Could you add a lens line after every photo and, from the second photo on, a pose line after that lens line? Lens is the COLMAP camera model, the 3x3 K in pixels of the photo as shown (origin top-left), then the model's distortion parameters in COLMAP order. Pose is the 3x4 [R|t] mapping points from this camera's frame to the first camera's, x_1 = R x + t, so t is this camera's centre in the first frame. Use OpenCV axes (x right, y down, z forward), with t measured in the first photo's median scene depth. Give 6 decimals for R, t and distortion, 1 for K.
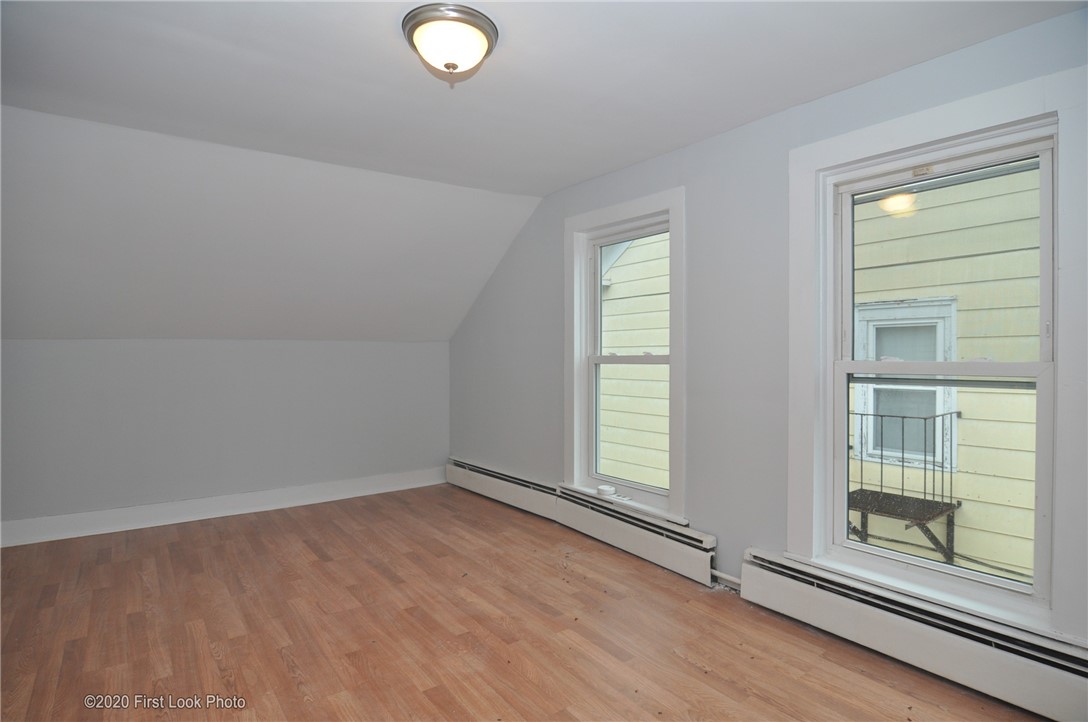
lens RADIAL K [[578.0, 0, 549.7], [0, 578.0, 359.5], [0, 0, 1]] dist [0.000677, -0.012360]
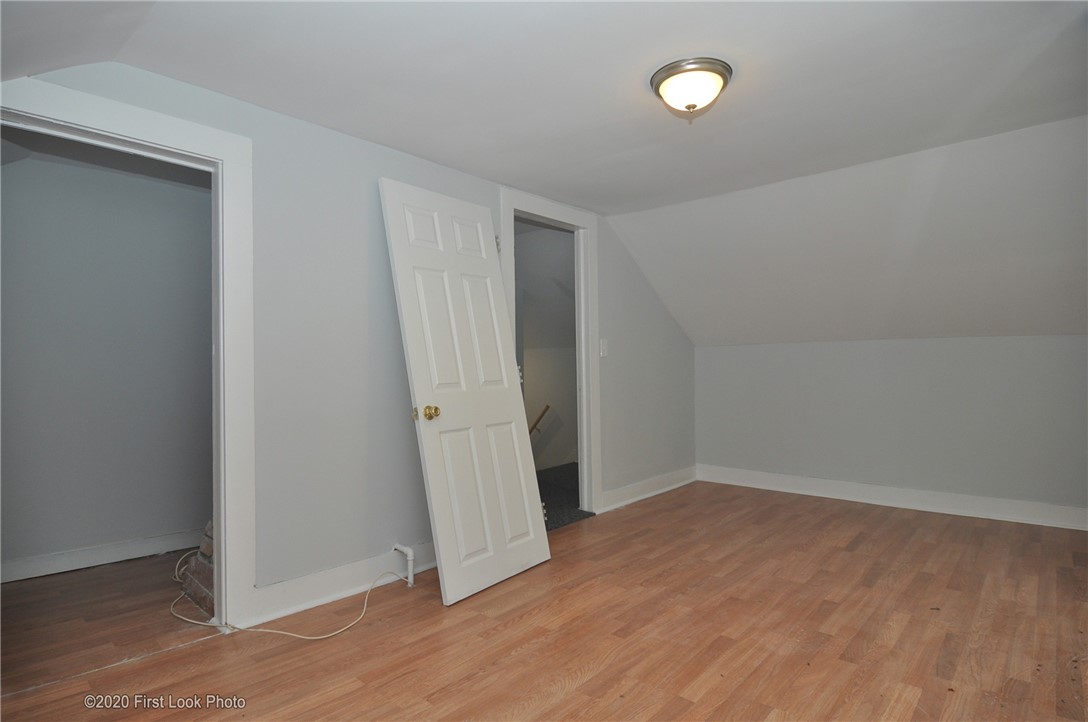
lens RADIAL K [[578.0, 0, 549.7], [0, 578.0, 359.5], [0, 0, 1]] dist [0.000677, -0.012360]
pose [[0.227076, -0.008949, -0.973836, 0.613482], [0.001352, 0.999960, -0.008874, 0.007996], [0.973876, 0.000699, 0.227079, 0.265802]]
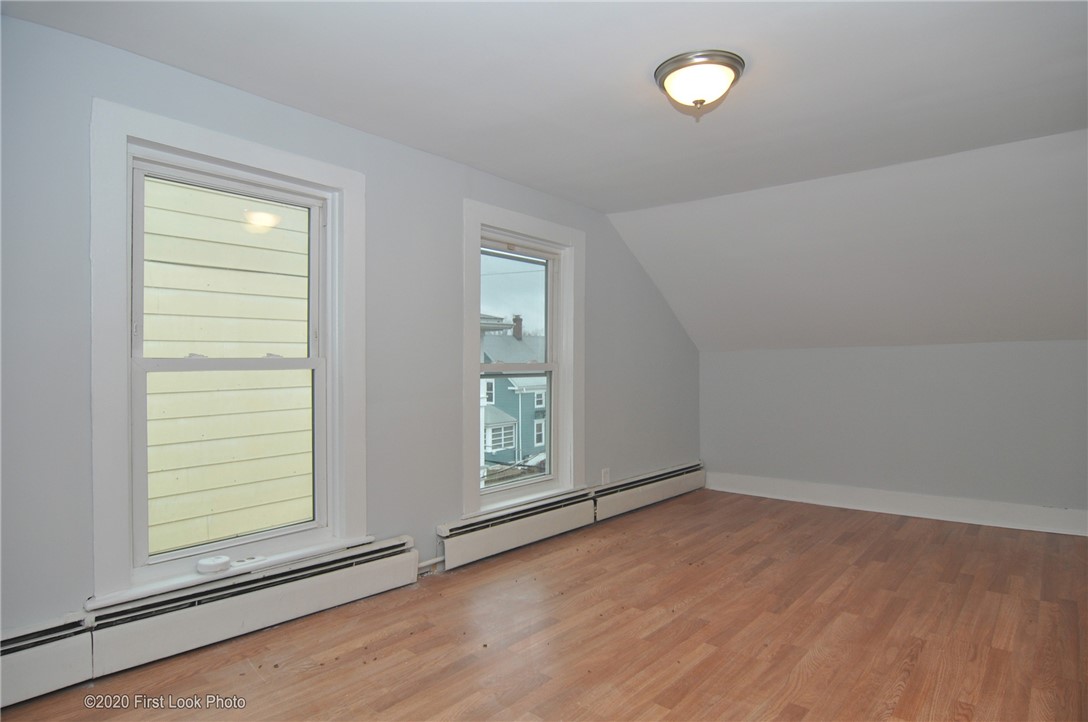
lens RADIAL K [[578.0, 0, 549.7], [0, 578.0, 359.5], [0, 0, 1]] dist [0.000677, -0.012360]
pose [[-0.202845, -0.001097, 0.979210, -0.787090], [-0.000453, 0.999999, 0.001027, -0.006259], [-0.979211, -0.000236, -0.202845, 0.977076]]
